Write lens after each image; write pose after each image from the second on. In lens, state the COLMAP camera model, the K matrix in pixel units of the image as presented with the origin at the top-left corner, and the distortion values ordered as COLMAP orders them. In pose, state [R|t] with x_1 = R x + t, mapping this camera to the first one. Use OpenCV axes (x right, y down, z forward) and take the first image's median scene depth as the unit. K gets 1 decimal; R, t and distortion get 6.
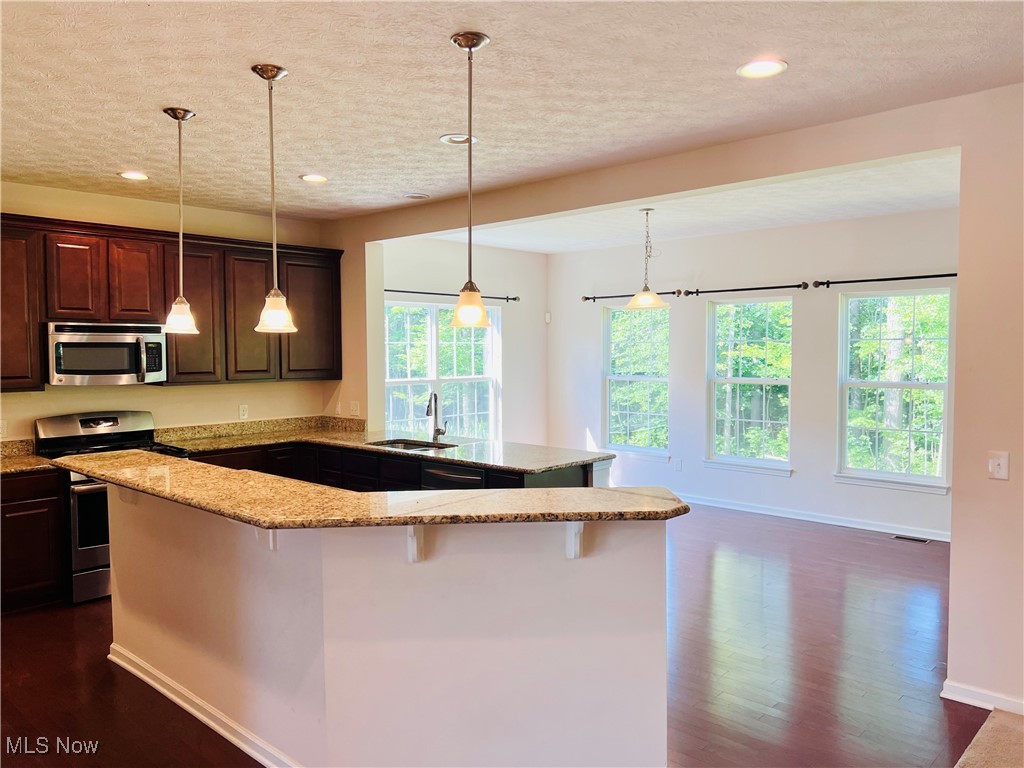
lens RADIAL K [[752.8, 0, 516.2], [0, 752.8, 380.4], [0, 0, 1]] dist [0.040249, 0.000314]
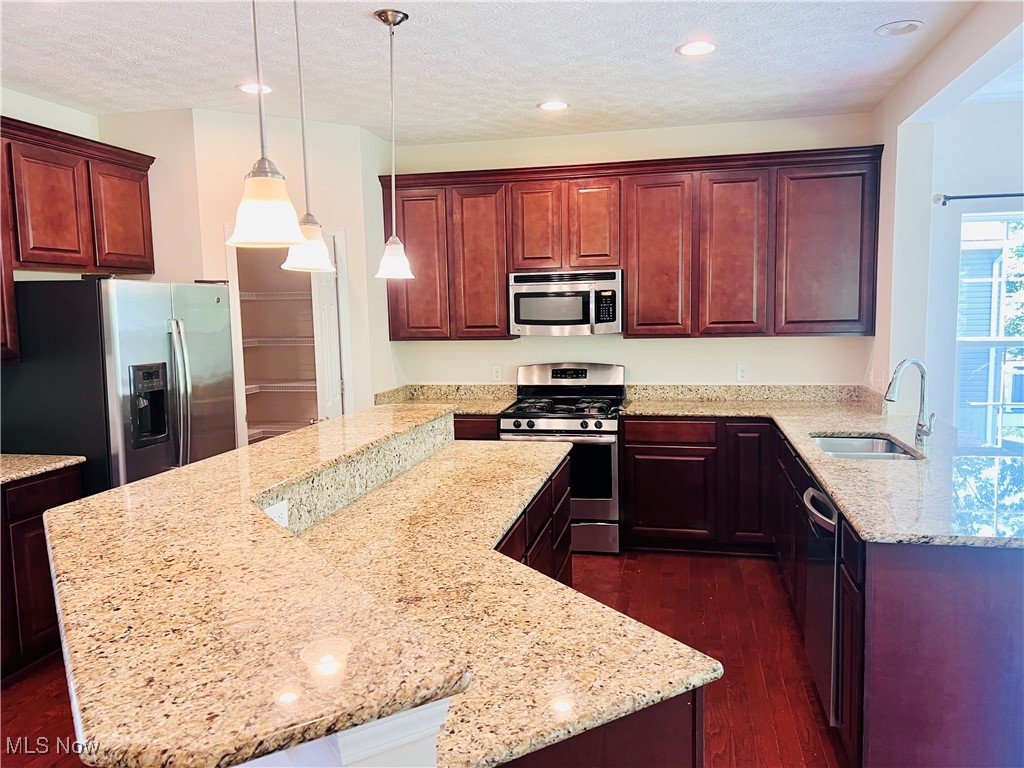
lens RADIAL K [[752.8, 0, 514.2], [0, 752.8, 386.5], [0, 0, 1]] dist [0.040249, 0.000314]
pose [[0.508852, 0.081676, -0.856971, 0.254139], [-0.018286, 0.996290, 0.084096, -0.009111], [0.860660, -0.027122, 0.508458, 0.450450]]
